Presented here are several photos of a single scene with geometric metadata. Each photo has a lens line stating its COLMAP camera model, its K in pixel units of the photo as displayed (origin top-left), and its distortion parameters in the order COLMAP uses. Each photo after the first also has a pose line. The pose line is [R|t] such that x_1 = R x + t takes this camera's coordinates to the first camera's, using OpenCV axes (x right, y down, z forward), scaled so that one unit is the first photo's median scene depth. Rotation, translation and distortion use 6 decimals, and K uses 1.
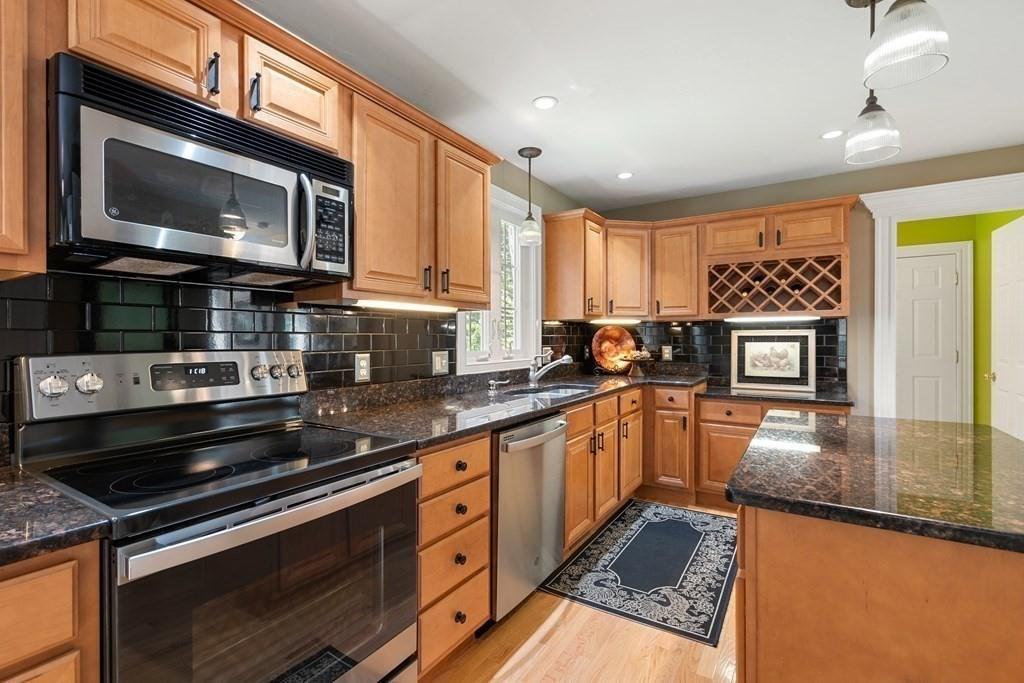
lens RADIAL K [[463.7, 0, 501.9], [0, 463.7, 337.3], [0, 0, 1]] dist [-0.001997, -0.000202]
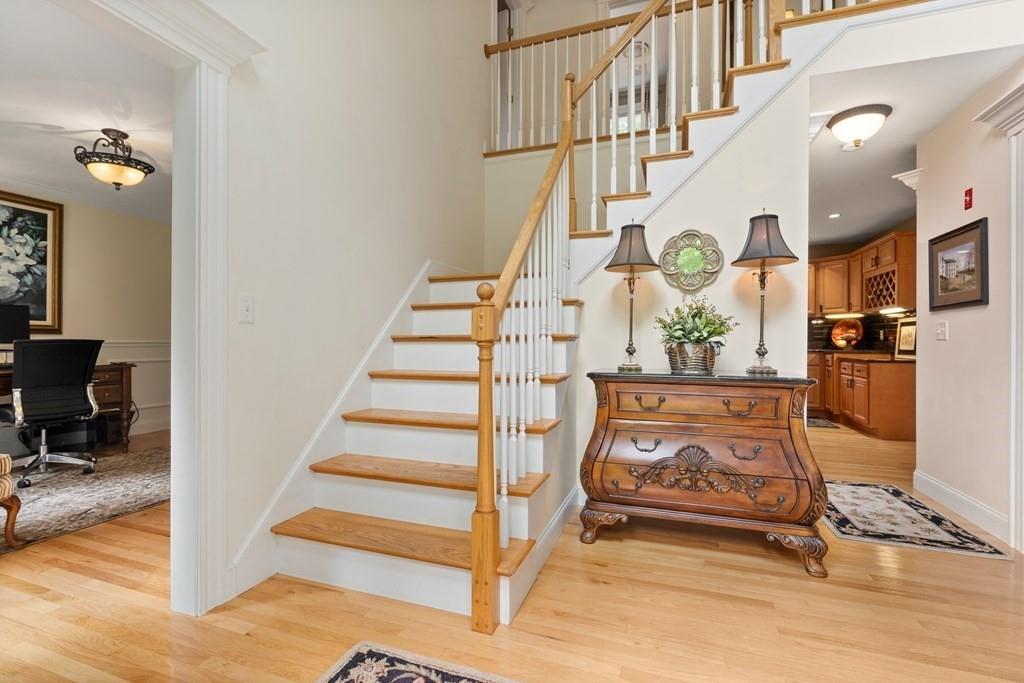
lens RADIAL K [[463.7, 0, 501.9], [0, 463.7, 337.3], [0, 0, 1]] dist [-0.001997, -0.000202]
pose [[0.221379, -0.004110, -0.975179, 1.893373], [-0.004724, 0.999975, -0.005287, 0.064464], [0.975176, 0.005777, 0.221354, -0.603707]]
